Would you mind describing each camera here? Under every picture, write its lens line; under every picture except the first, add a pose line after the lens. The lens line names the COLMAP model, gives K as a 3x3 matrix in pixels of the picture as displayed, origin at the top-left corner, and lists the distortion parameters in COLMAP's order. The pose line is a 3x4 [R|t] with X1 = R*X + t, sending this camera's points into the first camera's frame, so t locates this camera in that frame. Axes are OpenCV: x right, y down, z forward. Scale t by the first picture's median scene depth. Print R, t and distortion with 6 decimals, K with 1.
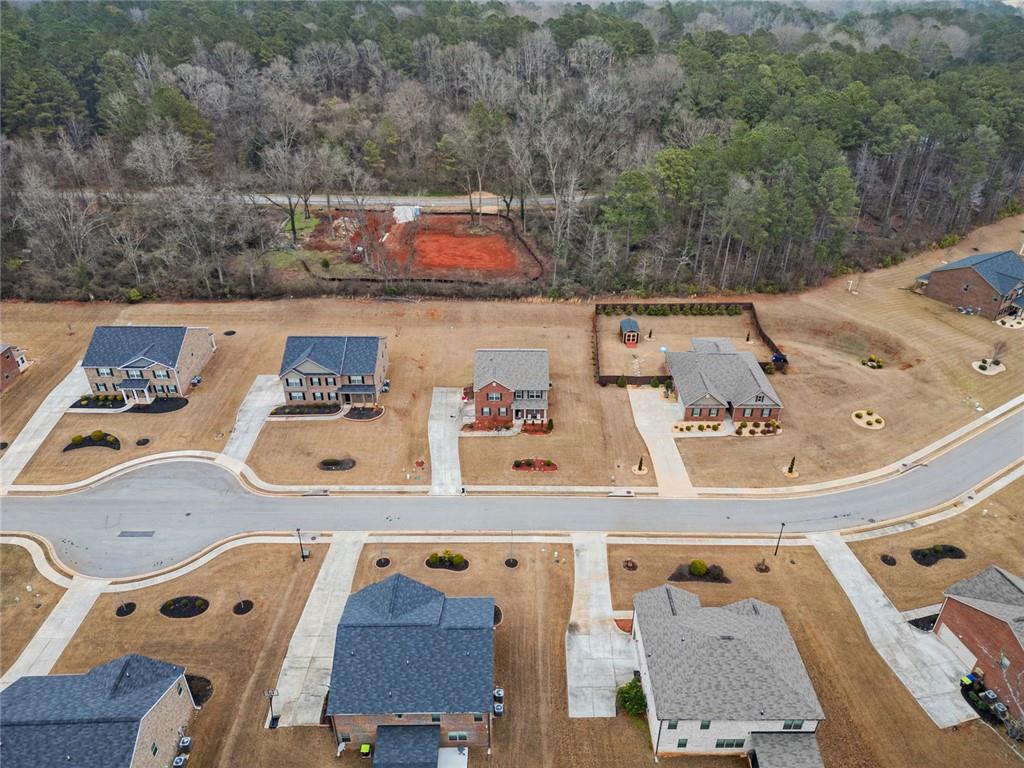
lens RADIAL K [[706.3, 0, 512.0], [0, 706.3, 384.0], [0, 0, 1]] dist [0.089750, -0.090396]
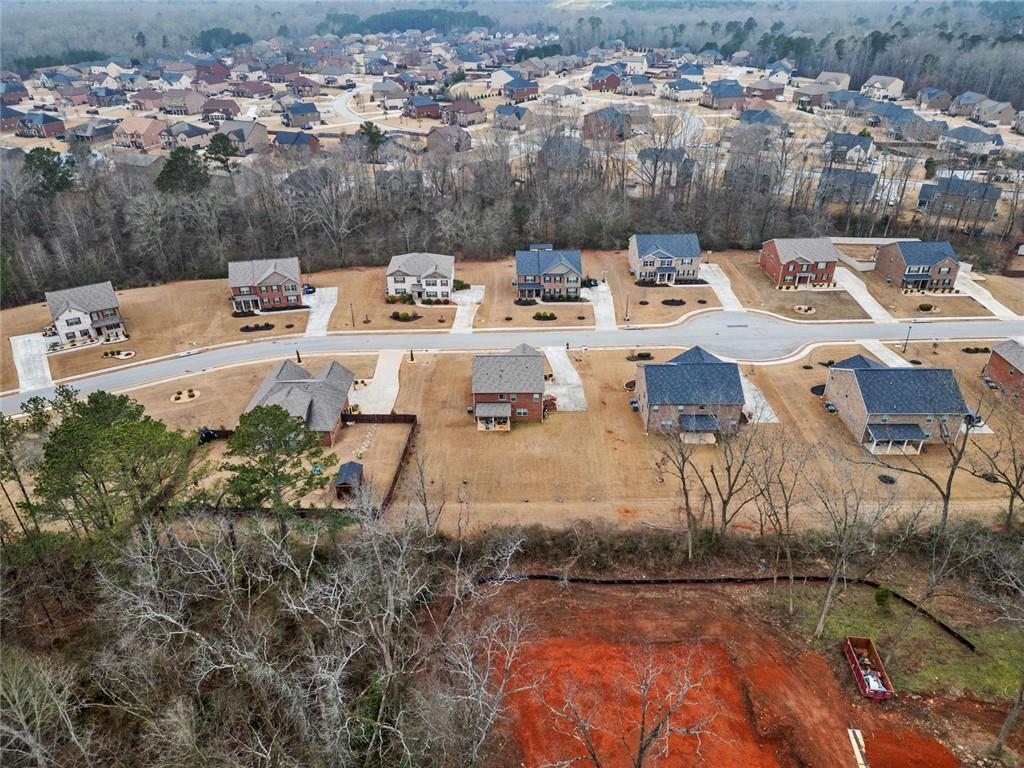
lens RADIAL K [[706.3, 0, 512.0], [0, 706.3, 384.0], [0, 0, 1]] dist [0.089750, -0.090396]
pose [[-0.999965, 0.006834, 0.004724, -0.012315], [0.007419, 0.478673, 0.877962, -0.928208], [0.003739, 0.877966, -0.478707, 1.516642]]
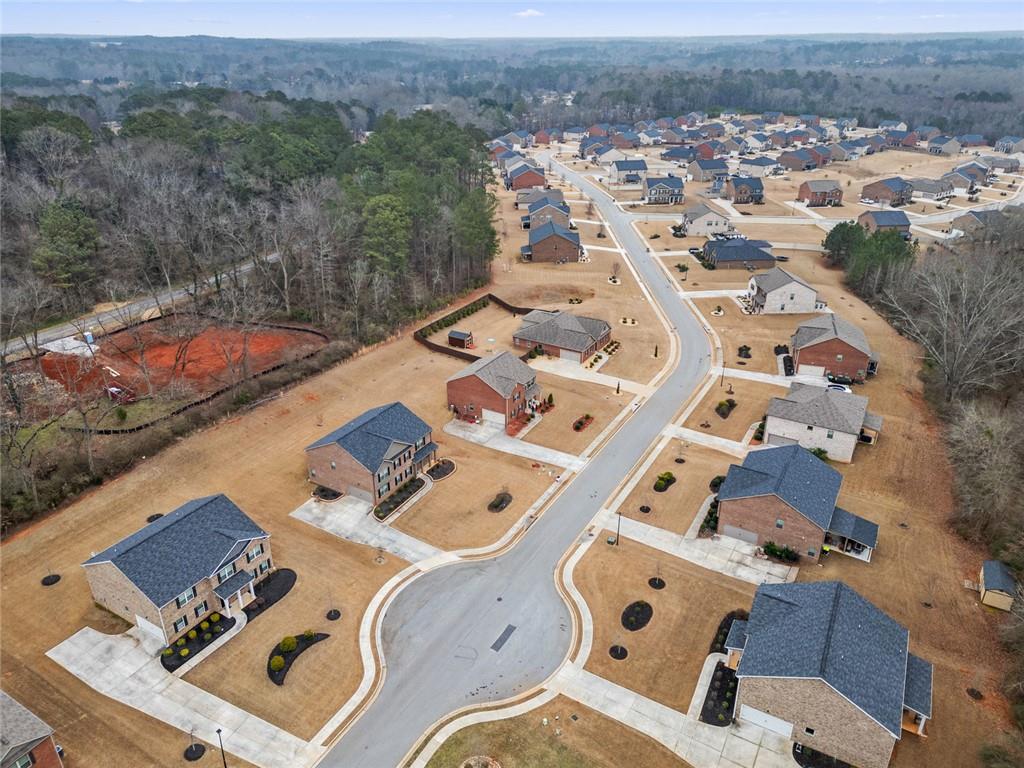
lens RADIAL K [[706.3, 0, 512.0], [0, 706.3, 384.0], [0, 0, 1]] dist [0.089750, -0.090396]
pose [[0.504065, -0.374967, 0.778022, -0.879204], [0.449954, 0.882939, 0.134016, -0.151937], [-0.737198, 0.282521, 0.613776, 0.280666]]
